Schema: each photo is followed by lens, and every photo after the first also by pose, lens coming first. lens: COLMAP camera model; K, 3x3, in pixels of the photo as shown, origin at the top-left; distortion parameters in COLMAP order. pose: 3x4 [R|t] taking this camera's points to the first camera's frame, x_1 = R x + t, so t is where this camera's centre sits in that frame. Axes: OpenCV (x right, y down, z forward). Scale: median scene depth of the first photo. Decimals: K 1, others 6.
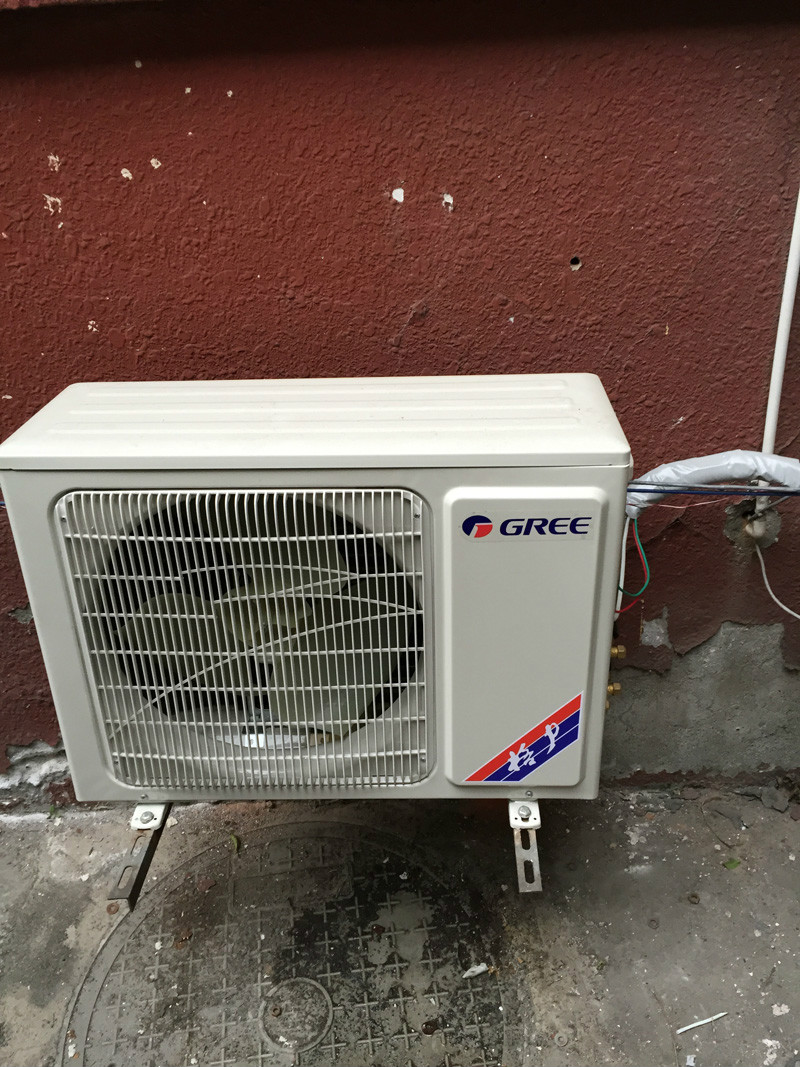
lens RADIAL K [[906.5, 0, 402.2], [0, 906.5, 533.5], [0, 0, 1]] dist [0.042268, -0.023931]
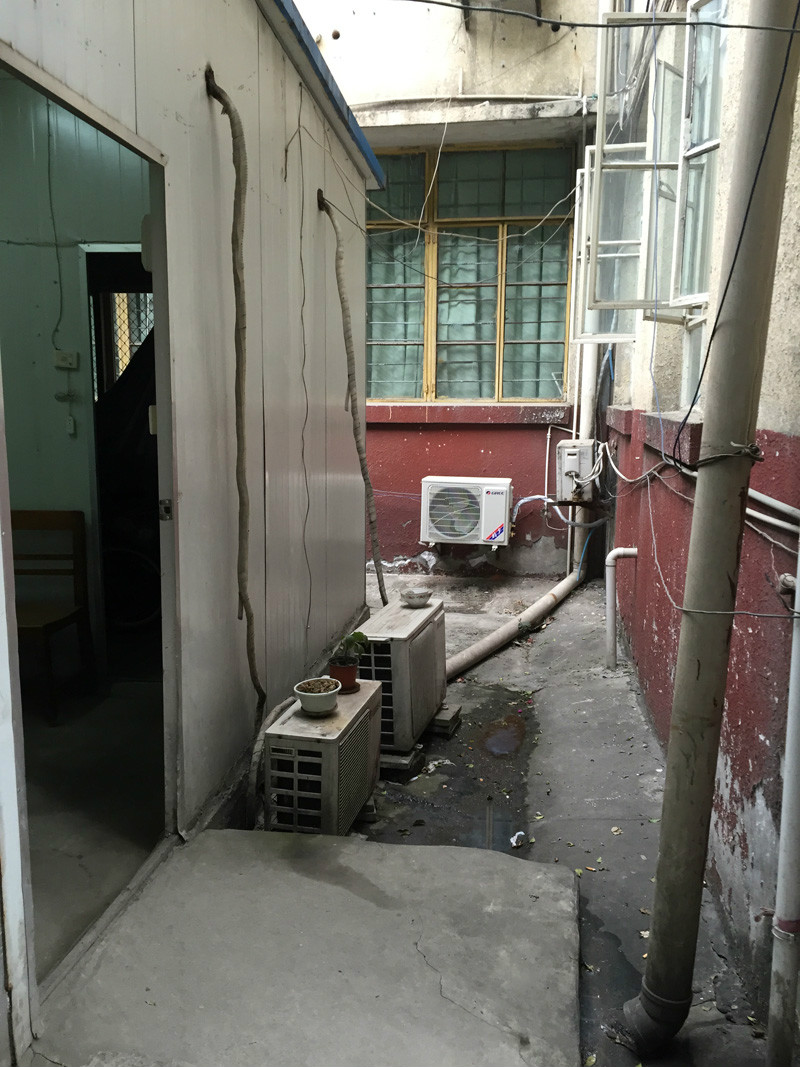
lens RADIAL K [[906.5, 0, 400.0], [0, 906.5, 536.3], [0, 0, 1]] dist [0.042268, -0.023931]
pose [[0.987182, 0.067590, -0.144577, 0.373682], [-0.112624, 0.936883, -0.331008, 2.265848], [0.113079, 0.343049, 0.932486, -4.596988]]
